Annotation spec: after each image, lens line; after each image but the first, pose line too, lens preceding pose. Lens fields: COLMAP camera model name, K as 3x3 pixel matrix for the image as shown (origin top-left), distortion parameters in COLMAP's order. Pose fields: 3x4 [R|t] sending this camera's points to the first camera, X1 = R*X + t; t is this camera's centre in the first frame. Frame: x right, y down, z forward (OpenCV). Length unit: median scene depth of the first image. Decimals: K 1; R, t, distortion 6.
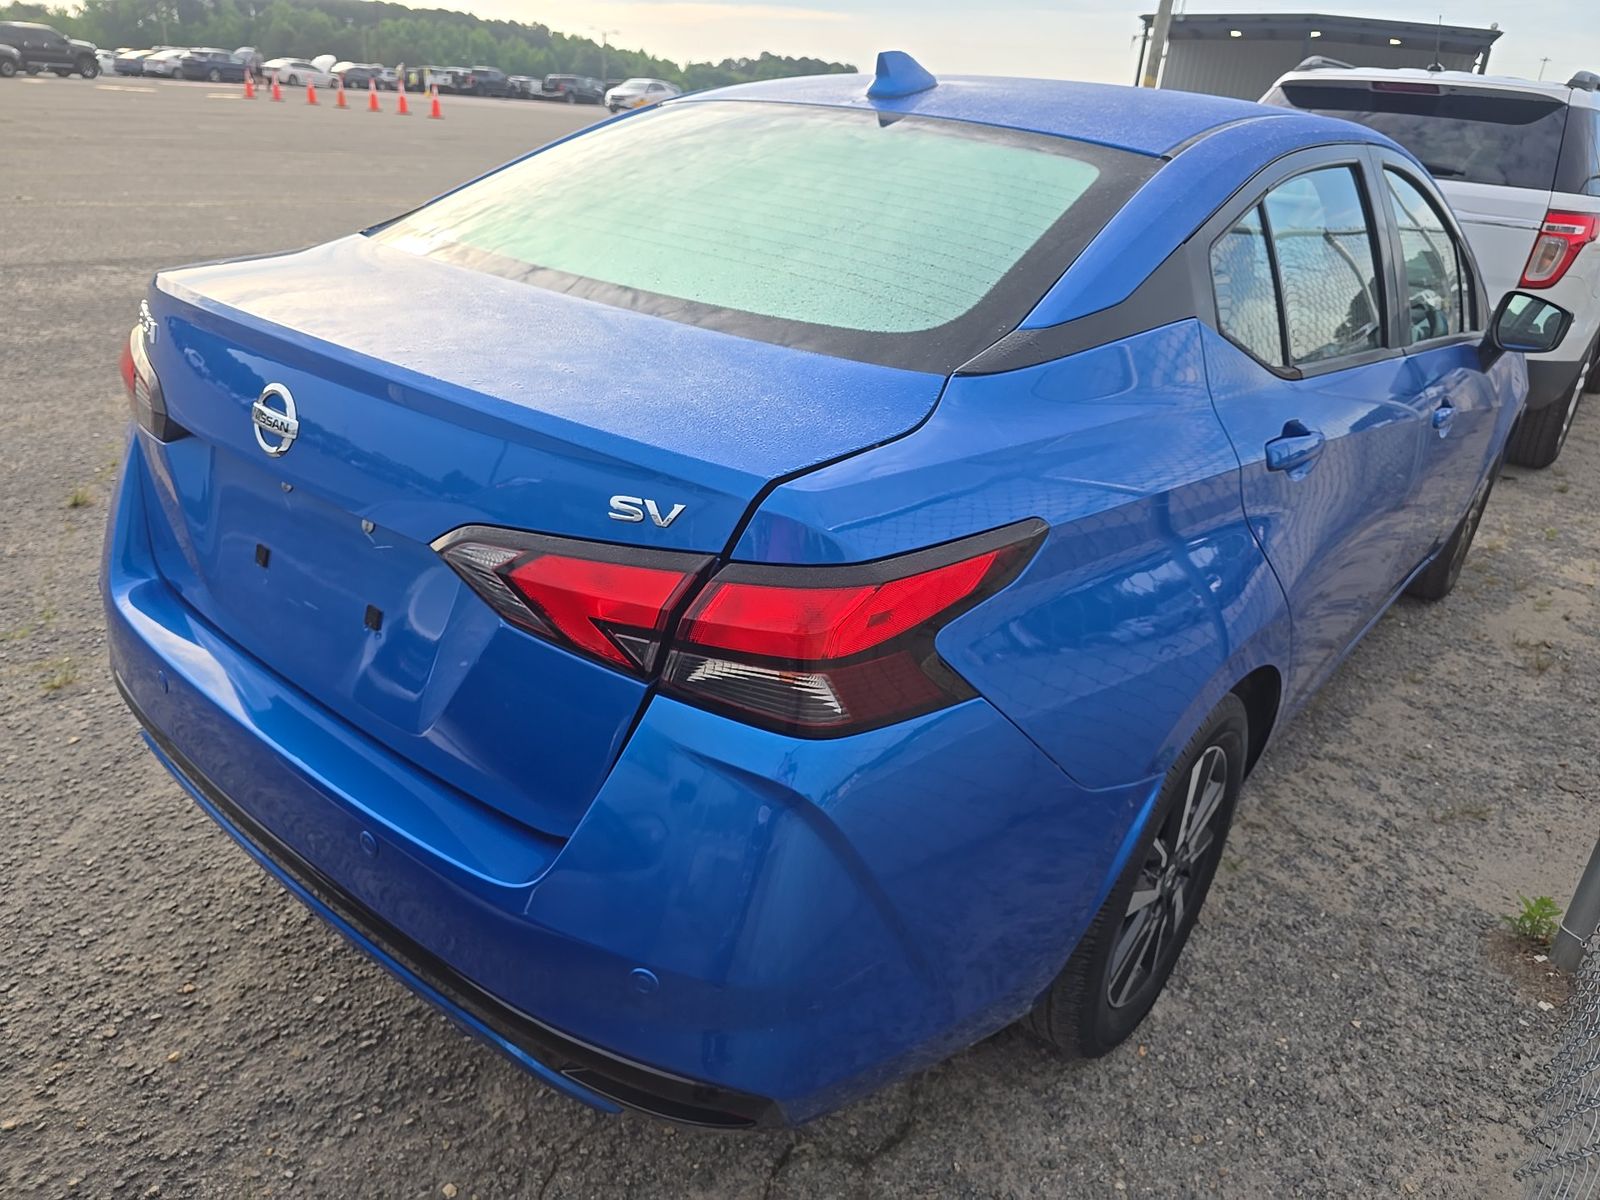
lens RADIAL K [[1081.3, 0, 803.0], [0, 1081.3, 604.5], [0, 0, 1]] dist [0.004470, -0.002152]
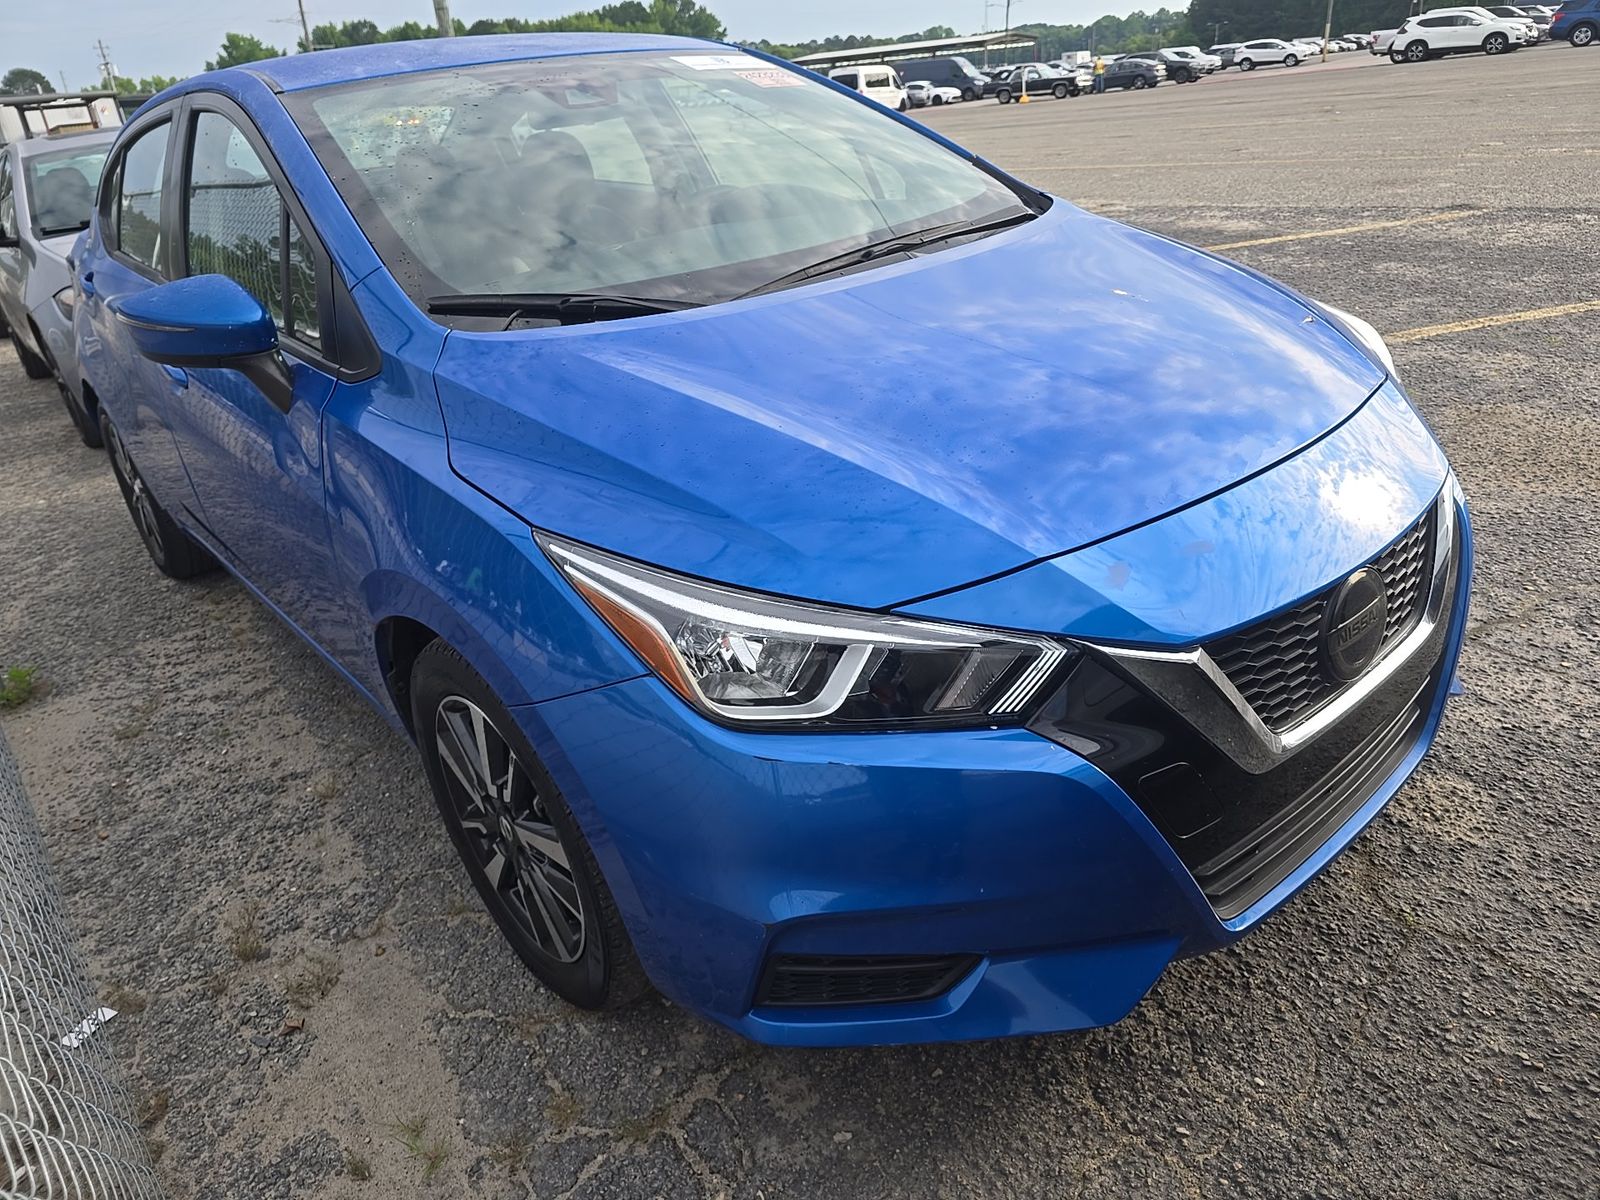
lens RADIAL K [[1081.3, 0, 811.1], [0, 1081.3, 606.6], [0, 0, 1]] dist [0.004470, -0.002152]
pose [[-0.177608, 0.362133, -0.915049, 1.645396], [-0.349571, 0.845976, 0.402647, -0.659776], [0.919921, 0.391388, -0.023661, 1.834628]]
